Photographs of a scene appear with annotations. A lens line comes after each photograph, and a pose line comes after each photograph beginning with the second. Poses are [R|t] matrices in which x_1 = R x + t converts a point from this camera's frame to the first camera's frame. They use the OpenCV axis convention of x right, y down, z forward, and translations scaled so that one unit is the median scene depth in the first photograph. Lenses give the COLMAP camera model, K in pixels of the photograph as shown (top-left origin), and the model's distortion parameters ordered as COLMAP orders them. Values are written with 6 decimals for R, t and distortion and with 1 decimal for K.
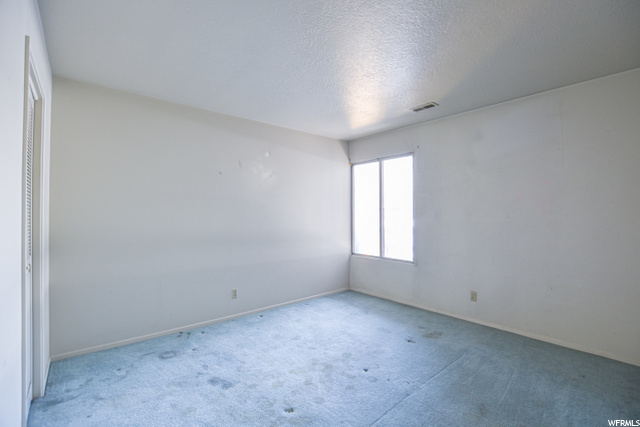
lens RADIAL K [[285.8, 0, 321.6], [0, 285.8, 215.2], [0, 0, 1]] dist [-0.021107, 0.000133]
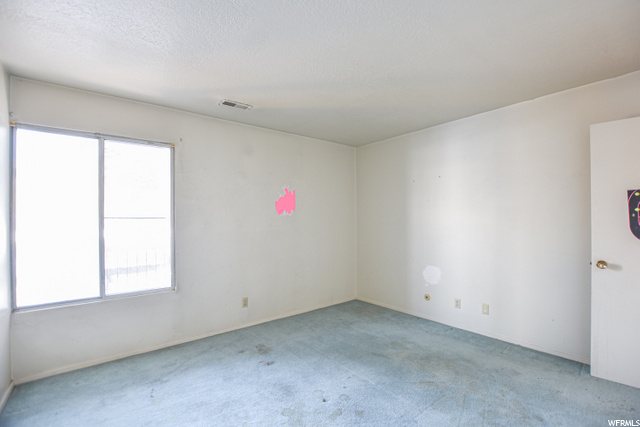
lens RADIAL K [[265.4, 0, 360.9], [0, 265.4, 220.3], [0, 0, 1]] dist [-0.015115, 0.000403]
pose [[0.027054, -0.006068, 0.999616, -0.419932], [0.012684, 0.999903, 0.005726, -0.016101], [-0.999553, 0.012524, 0.027129, 0.537884]]
